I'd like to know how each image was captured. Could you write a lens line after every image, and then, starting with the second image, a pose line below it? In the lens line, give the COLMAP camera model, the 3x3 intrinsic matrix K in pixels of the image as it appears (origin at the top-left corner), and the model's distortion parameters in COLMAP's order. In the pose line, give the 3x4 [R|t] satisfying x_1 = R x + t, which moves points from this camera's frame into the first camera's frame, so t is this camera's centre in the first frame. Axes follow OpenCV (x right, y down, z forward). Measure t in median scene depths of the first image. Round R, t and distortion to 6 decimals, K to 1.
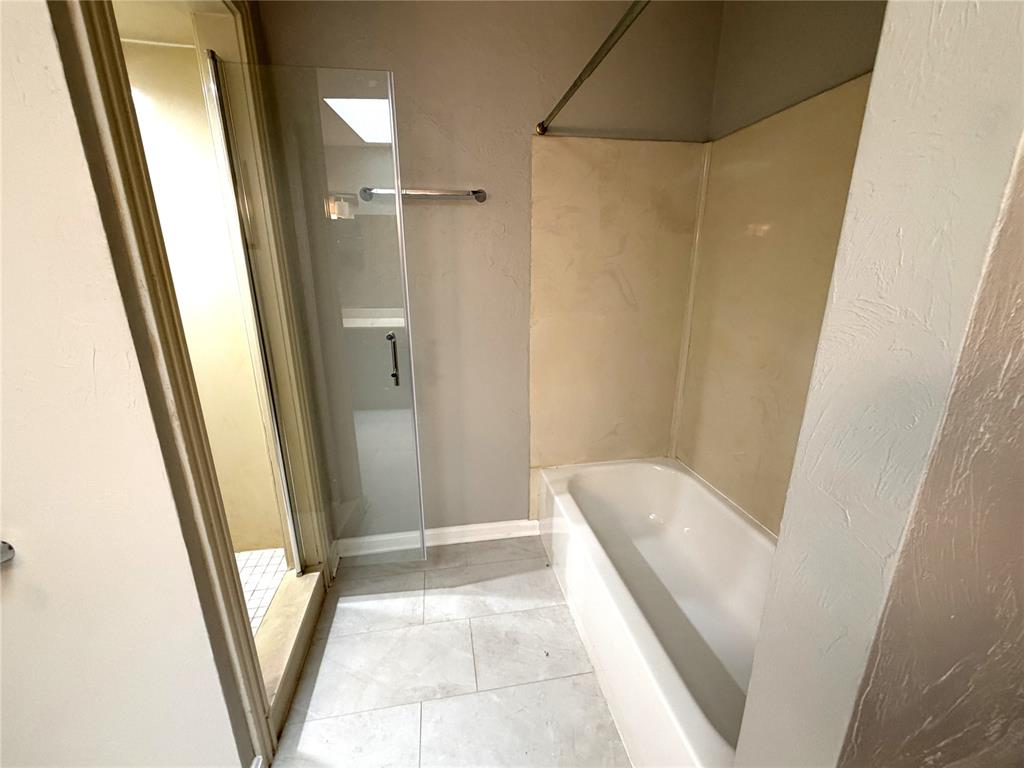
lens RADIAL K [[413.5, 0, 514.4], [0, 413.5, 381.3], [0, 0, 1]] dist [0.001241, -0.000182]
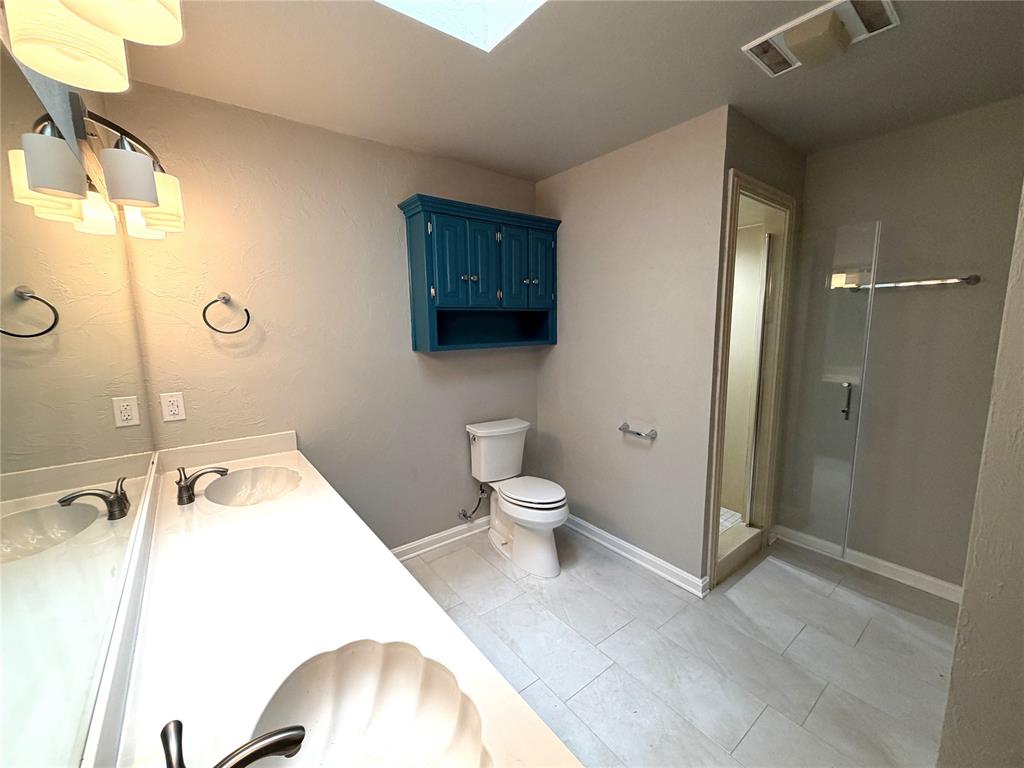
lens RADIAL K [[413.5, 0, 514.4], [0, 413.5, 381.3], [0, 0, 1]] dist [0.001241, -0.000182]
pose [[0.465488, 0.121969, -0.876610, 0.383163], [-0.233796, 0.972222, 0.011125, 0.123667], [0.853616, 0.199769, 0.481074, -0.626033]]
